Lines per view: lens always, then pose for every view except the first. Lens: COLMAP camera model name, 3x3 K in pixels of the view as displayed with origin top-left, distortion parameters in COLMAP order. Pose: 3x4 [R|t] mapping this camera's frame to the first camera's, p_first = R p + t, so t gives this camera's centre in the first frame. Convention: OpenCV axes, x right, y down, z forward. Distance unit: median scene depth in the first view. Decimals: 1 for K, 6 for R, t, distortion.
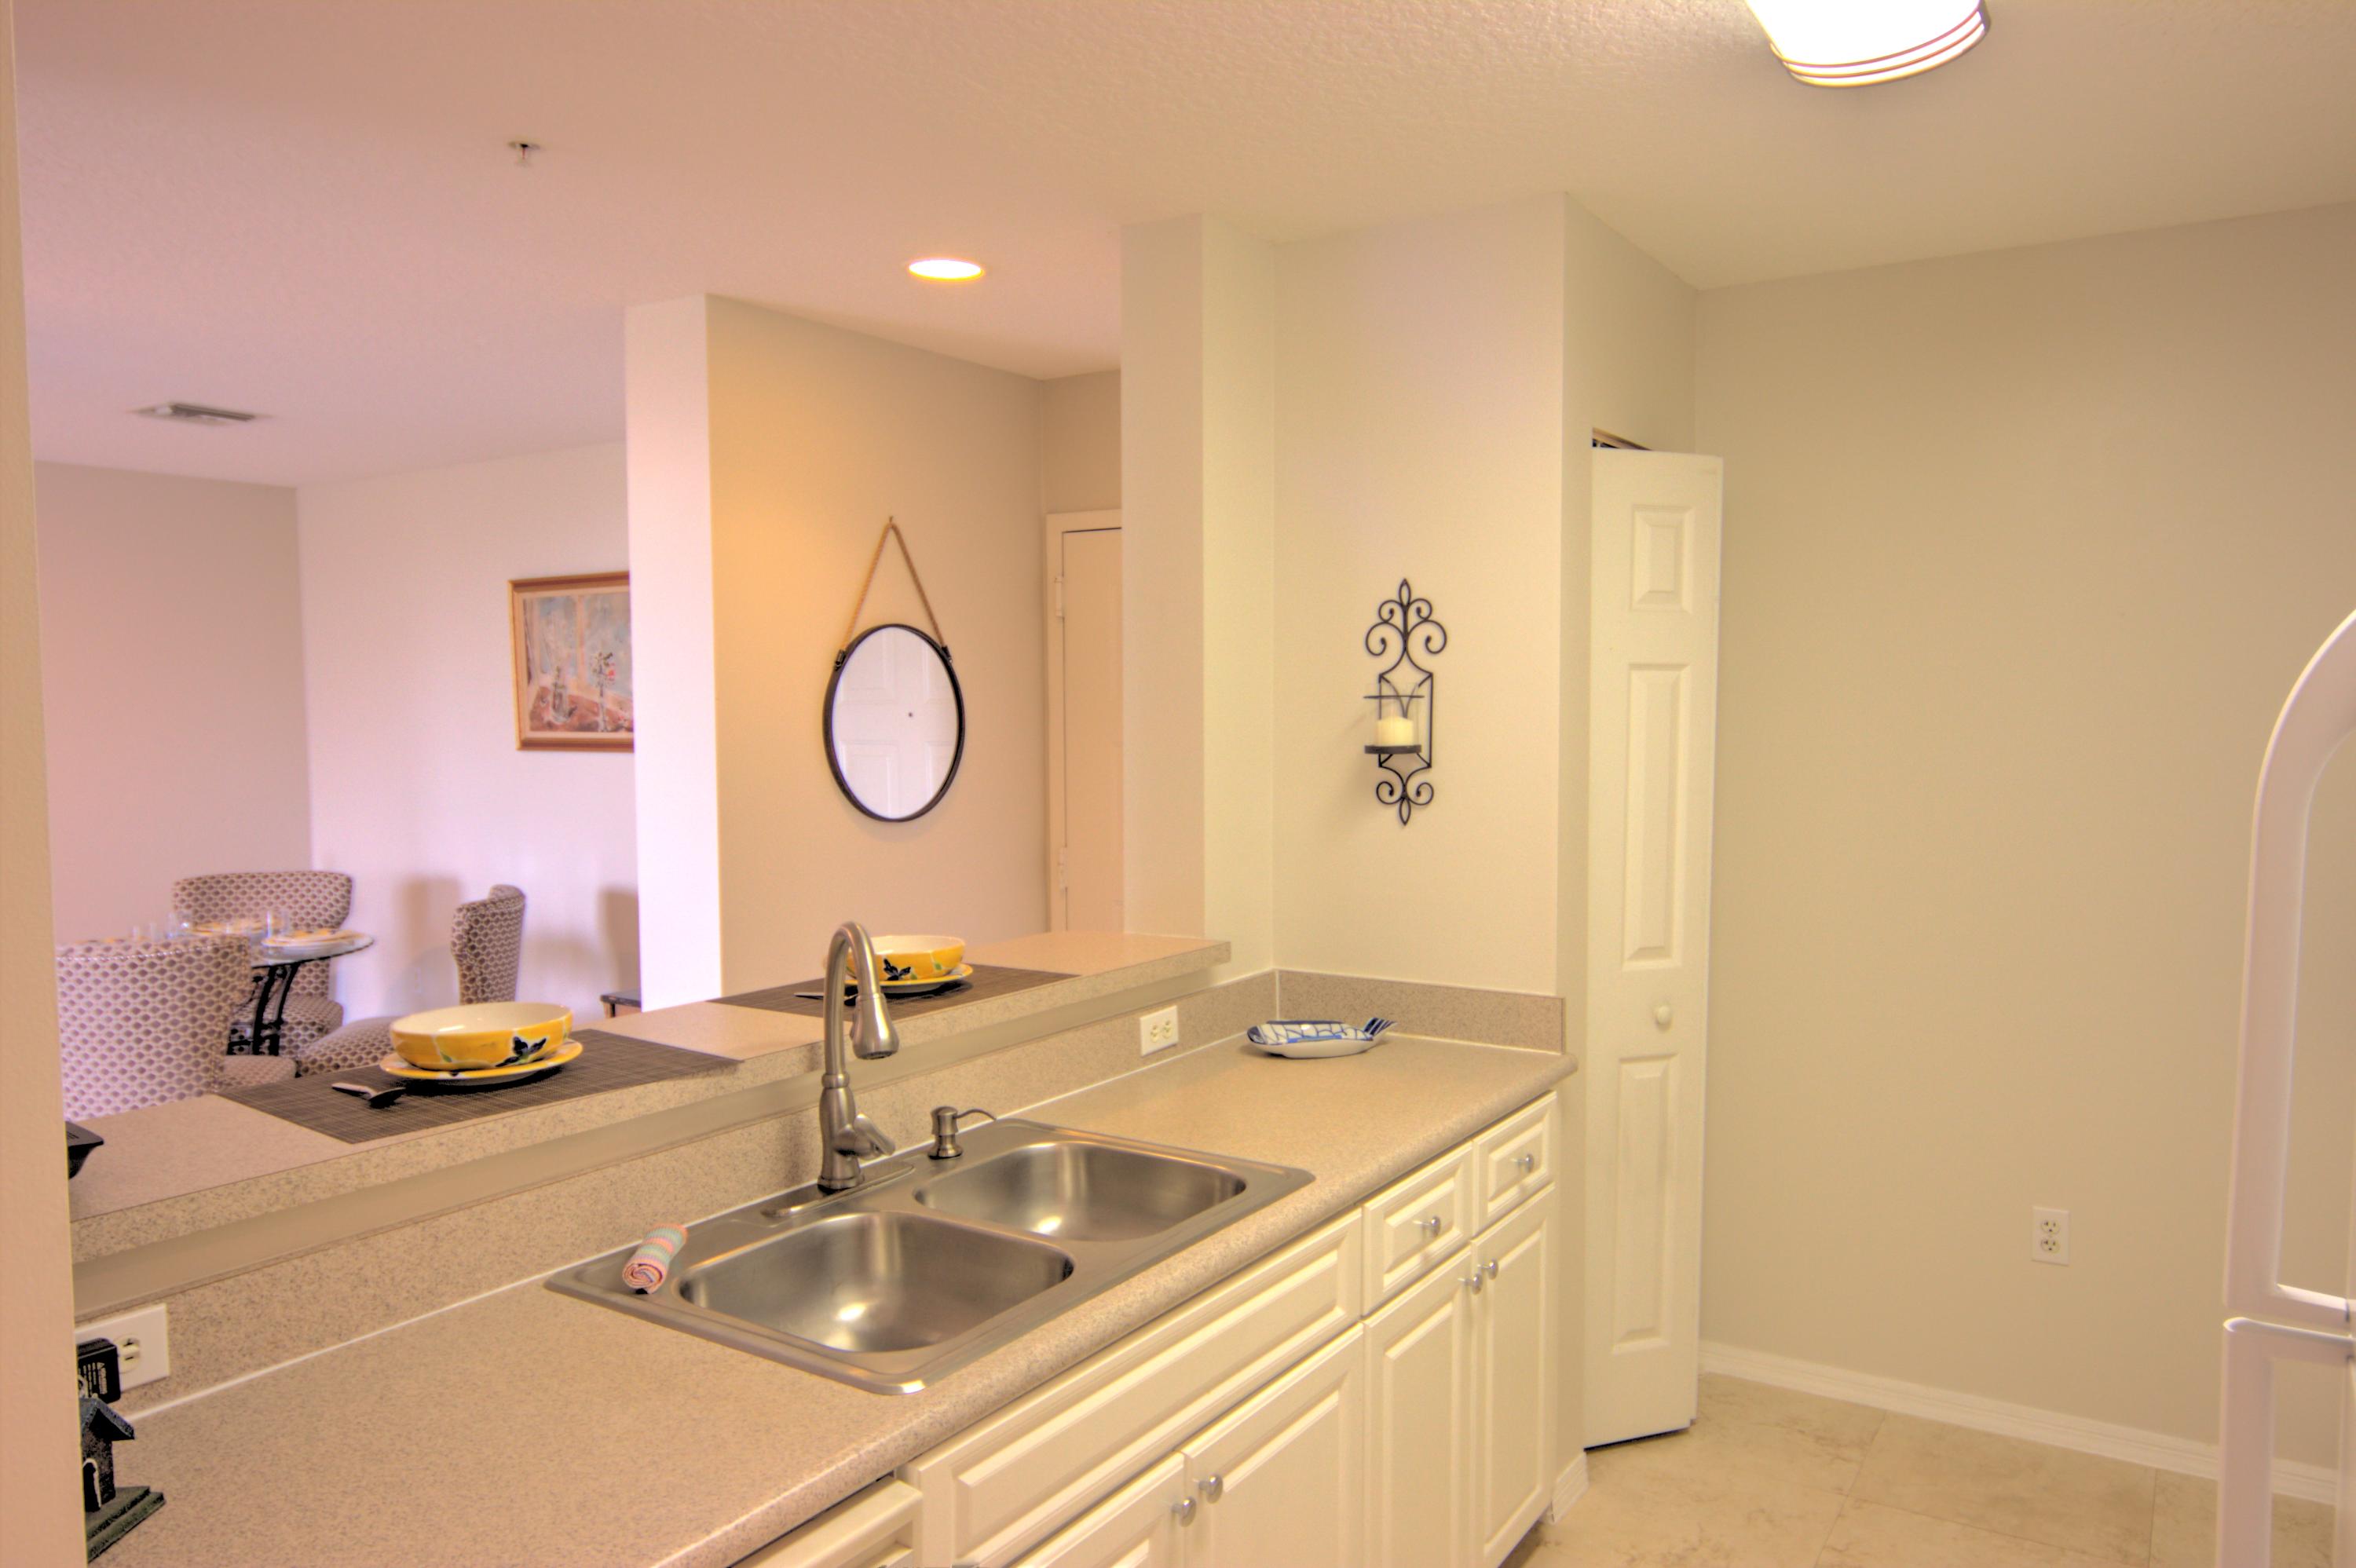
lens RADIAL K [[1604.6, 0, 1176.6], [0, 1604.6, 799.3], [0, 0, 1]] dist [-0.011832, 0.005355]
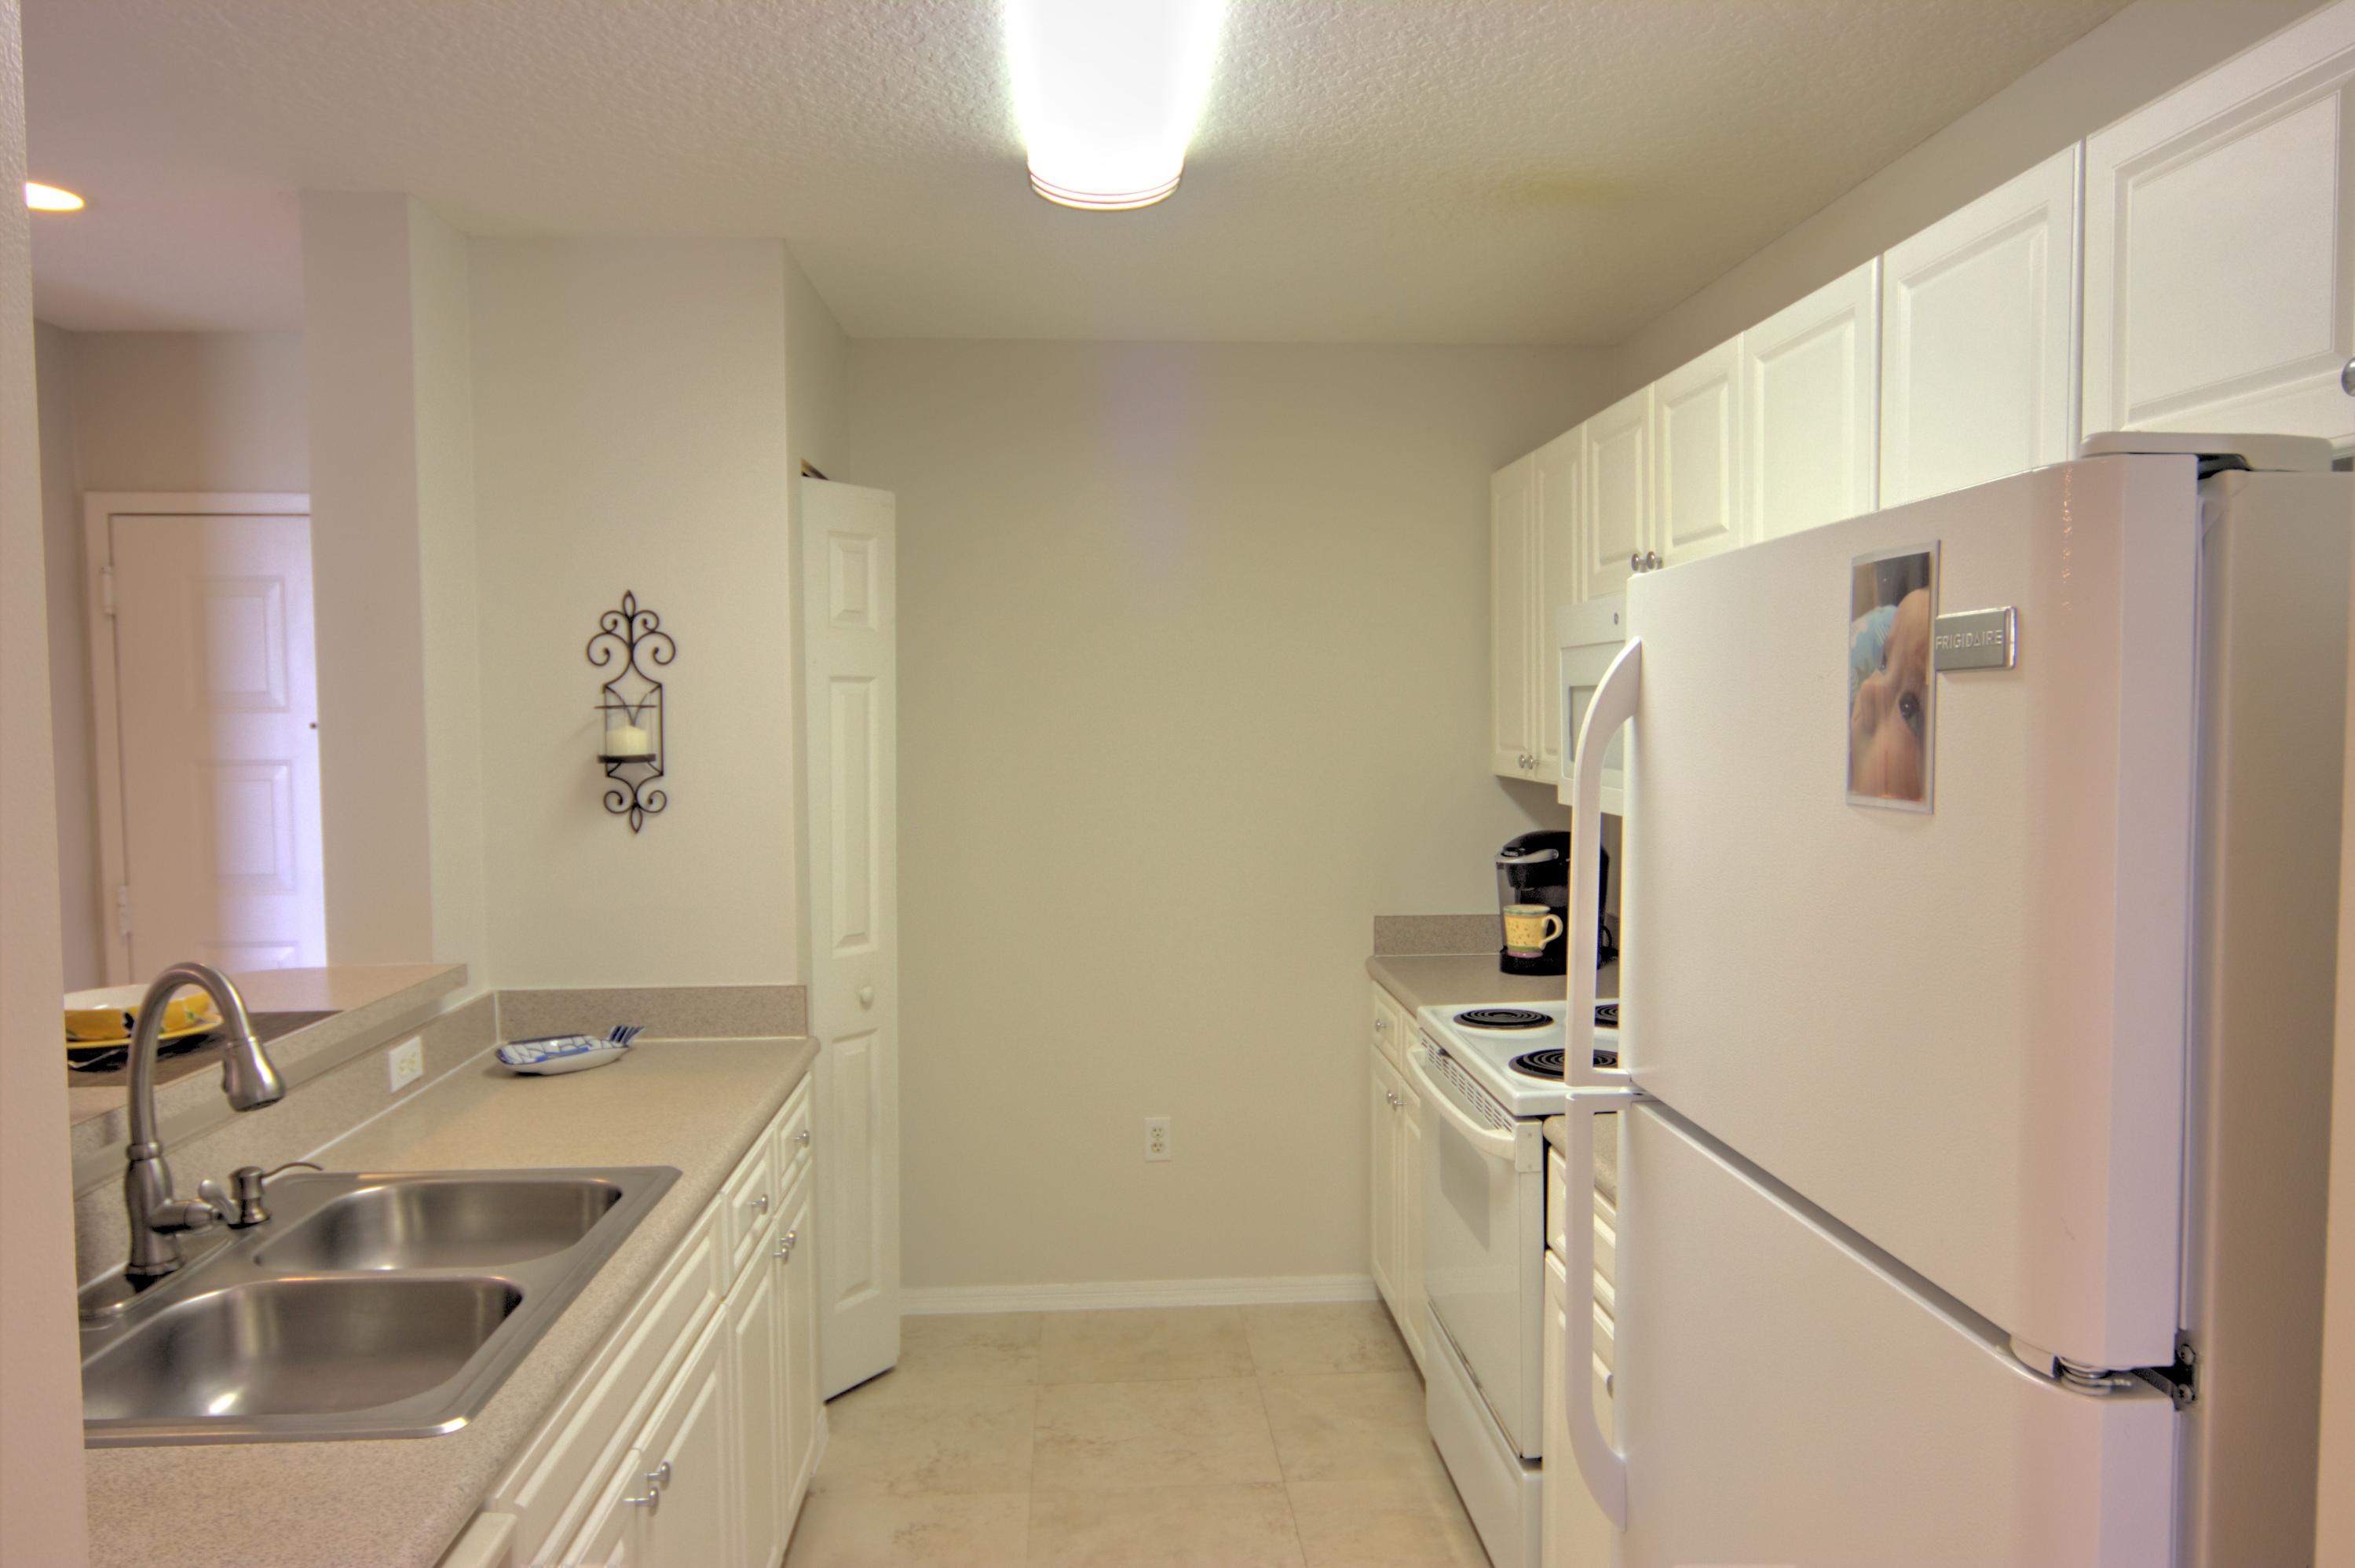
lens RADIAL K [[1604.0, 0, 1176.1], [0, 1604.0, 799.3], [0, 0, 1]] dist [-0.011832, 0.005355]
pose [[0.802803, -0.035587, 0.595182, -0.178994], [0.040204, 0.999176, 0.005515, 0.002647], [-0.594888, 0.019501, 0.803572, -0.015924]]
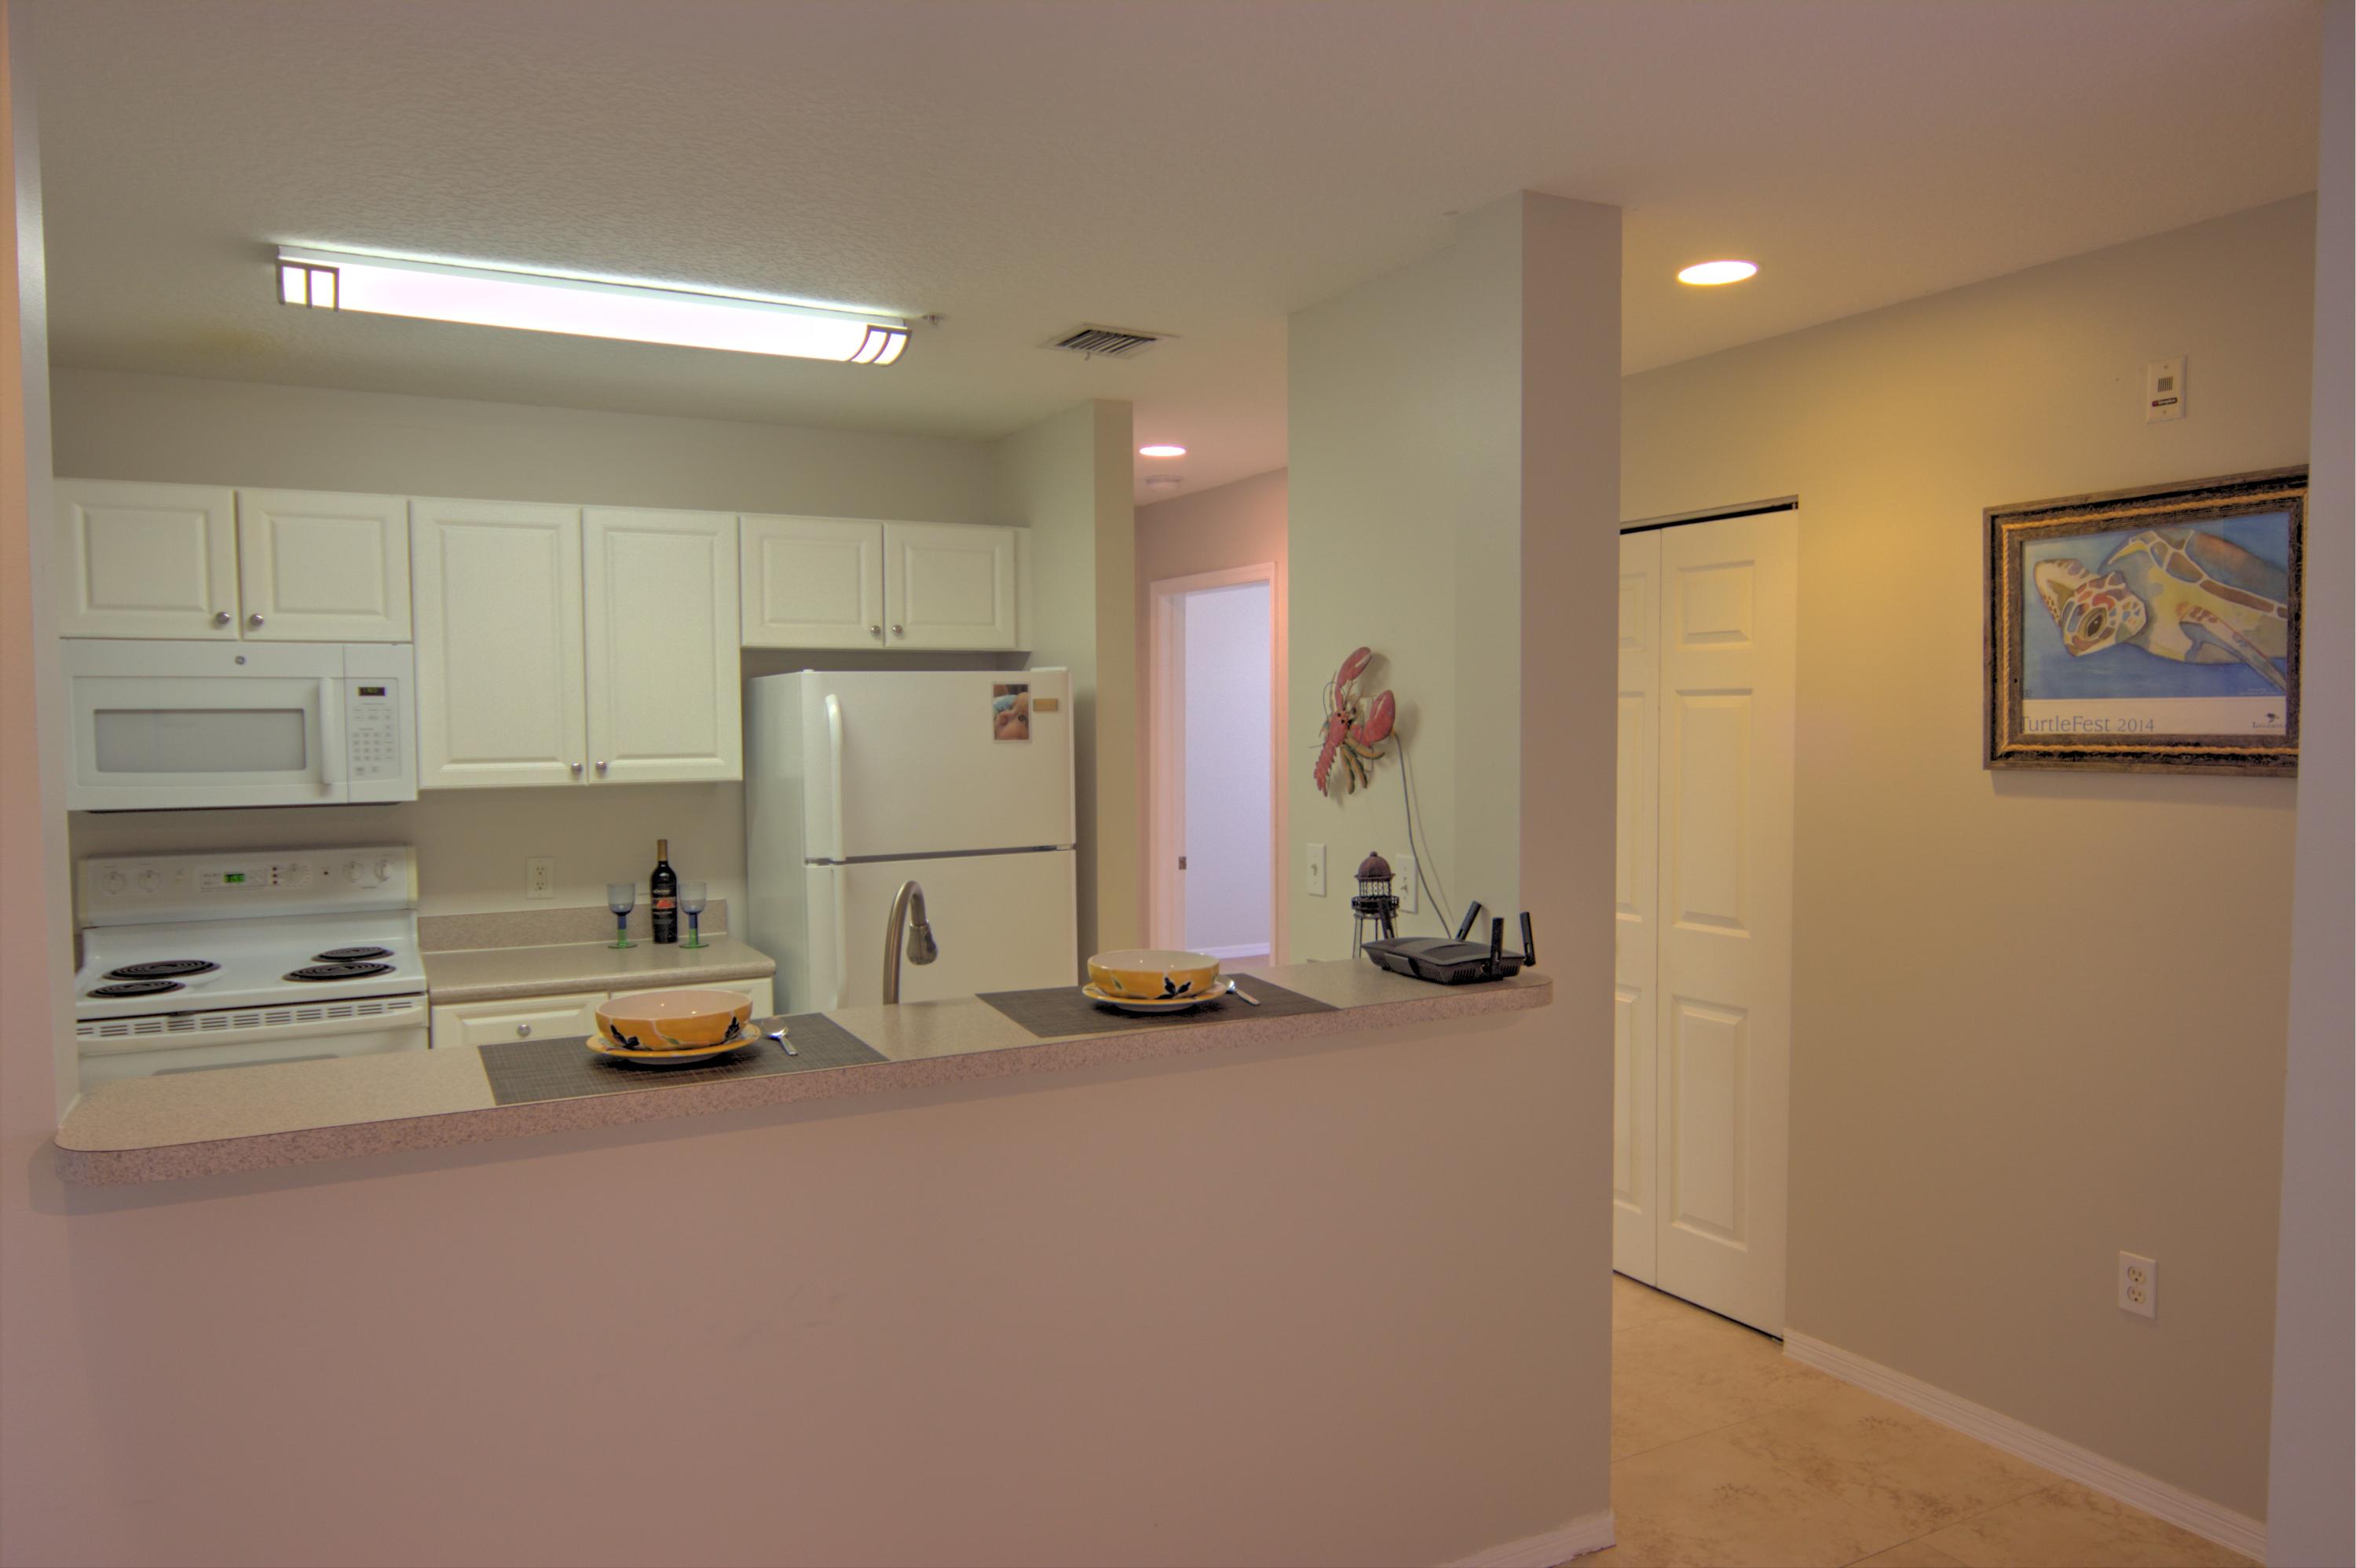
lens RADIAL K [[1563.7, 0, 1177.3], [0, 1563.7, 797.5], [0, 0, 1]] dist [-0.015814, 0.009127]
pose [[-0.877883, -0.015796, 0.478615, -0.636484], [0.039785, 0.993595, 0.105767, -0.076774], [-0.477220, 0.111893, -0.871631, 1.257558]]
